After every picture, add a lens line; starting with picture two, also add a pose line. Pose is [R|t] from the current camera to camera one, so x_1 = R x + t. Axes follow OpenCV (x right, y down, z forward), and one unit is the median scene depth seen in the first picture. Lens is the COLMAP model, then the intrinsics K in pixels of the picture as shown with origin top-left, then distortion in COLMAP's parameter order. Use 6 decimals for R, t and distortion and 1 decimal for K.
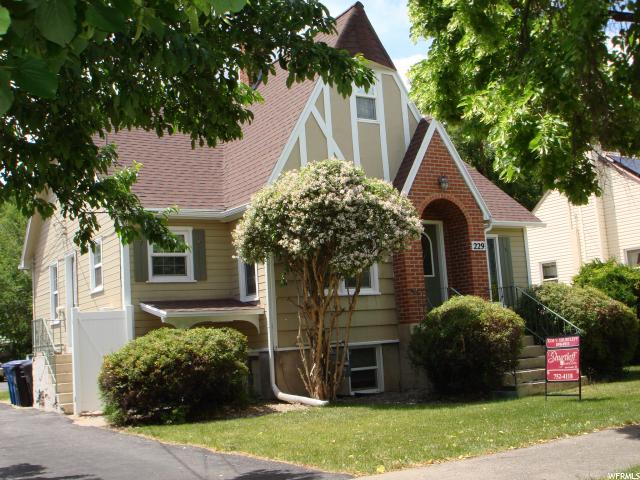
lens RADIAL K [[764.8, 0, 320.0], [0, 764.8, 240.0], [0, 0, 1]] dist [-0.065351, -0.041593]
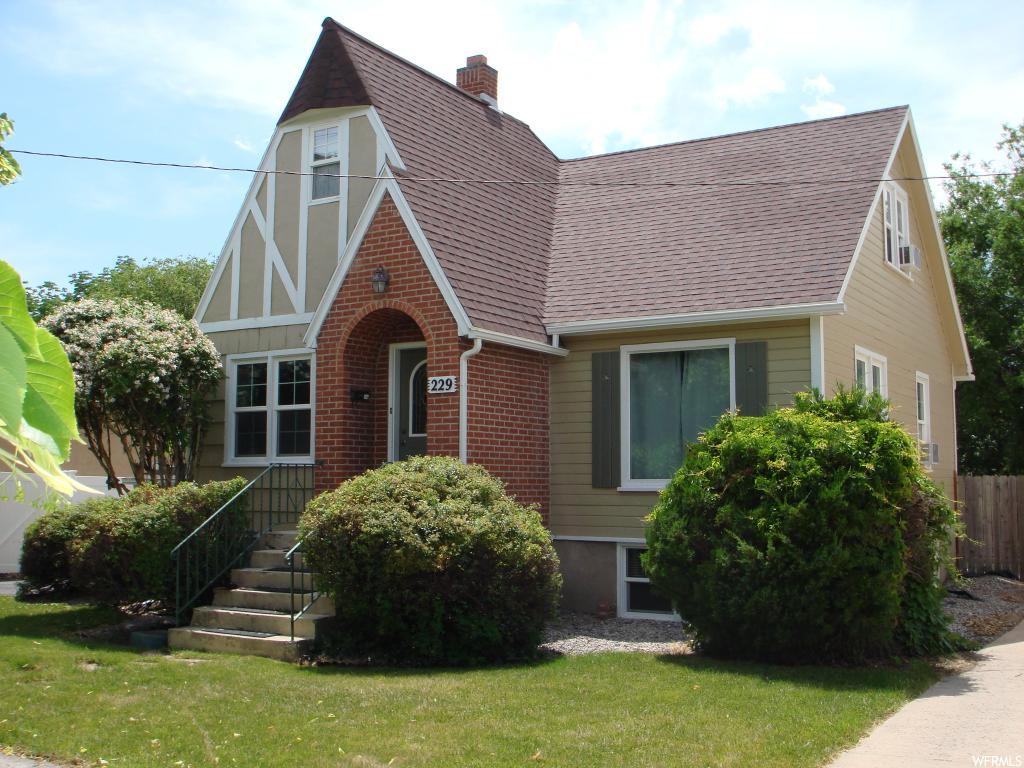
lens RADIAL K [[1140.2, 0, 512.0], [0, 1140.2, 384.0], [0, 0, 1]] dist [-0.034998, -0.021444]
pose [[0.440642, -0.016336, -0.897534, 0.983276], [0.081955, 0.996391, 0.022100, -0.007071], [0.893934, -0.083296, 0.440390, 0.682293]]
